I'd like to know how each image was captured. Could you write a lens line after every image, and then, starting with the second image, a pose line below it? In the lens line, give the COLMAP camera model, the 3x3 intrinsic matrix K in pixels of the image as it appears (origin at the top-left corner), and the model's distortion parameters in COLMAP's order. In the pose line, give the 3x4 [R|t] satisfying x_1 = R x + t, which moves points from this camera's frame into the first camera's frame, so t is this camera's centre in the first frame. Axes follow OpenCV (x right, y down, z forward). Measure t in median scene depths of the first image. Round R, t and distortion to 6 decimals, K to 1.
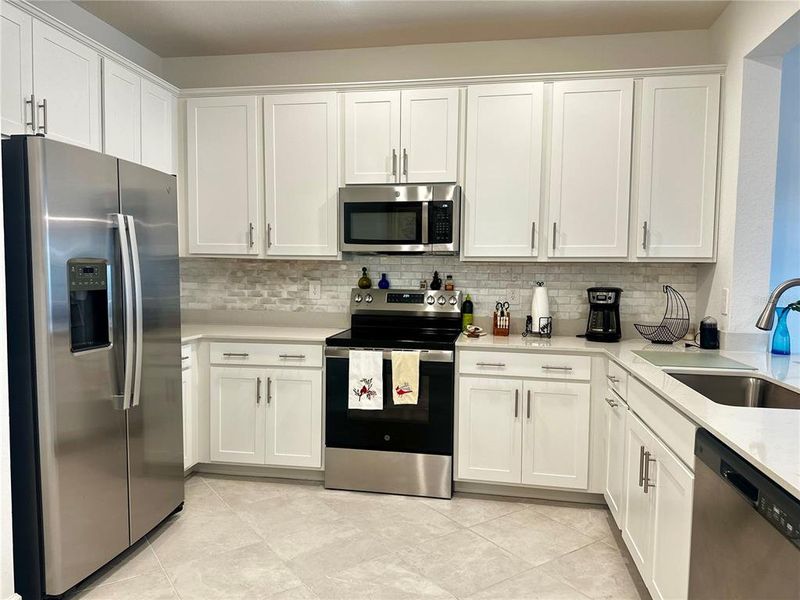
lens RADIAL K [[568.8, 0, 393.7], [0, 568.8, 308.4], [0, 0, 1]] dist [0.100983, -0.113248]
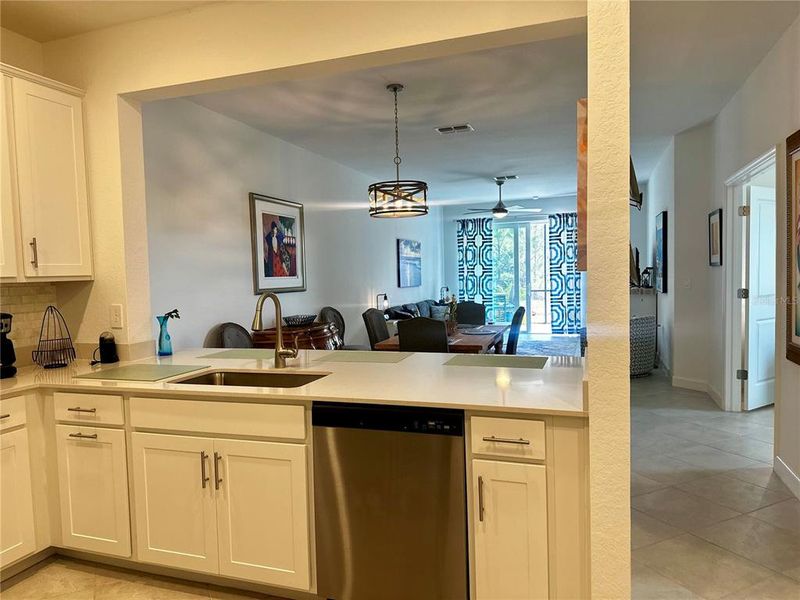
lens RADIAL K [[568.8, 0, 393.7], [0, 568.8, 308.4], [0, 0, 1]] dist [0.100983, -0.113248]
pose [[0.158672, -0.080137, 0.984074, -0.374588], [0.093409, 0.993449, 0.065840, -0.045758], [-0.982903, 0.081474, 0.165118, 0.293236]]
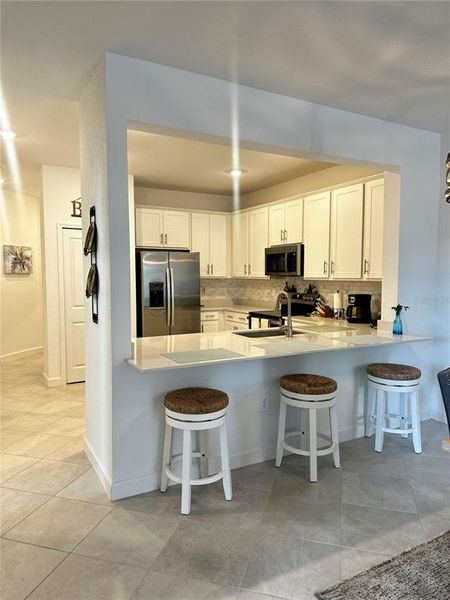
lens RADIAL K [[419.8, 0, 225.0], [0, 419.8, 300.0], [0, 0, 1]] dist [0.152676, -0.297081]
pose [[0.633073, 0.037458, -0.773185, 1.182406], [-0.045617, 0.998898, 0.011043, -0.013488], [0.772747, 0.028279, 0.634084, -0.212806]]
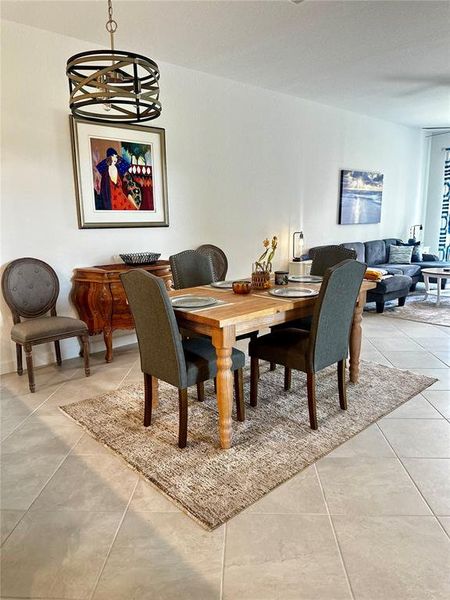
lens RADIAL K [[426.6, 0, 225.0], [0, 426.6, 300.0], [0, 0, 1]] dist [0.100983, -0.113248]
pose [[0.602292, -0.179580, 0.777814, 0.501044], [0.072357, 0.982638, 0.170841, 0.004949], [-0.794990, -0.046616, 0.604829, -0.083566]]
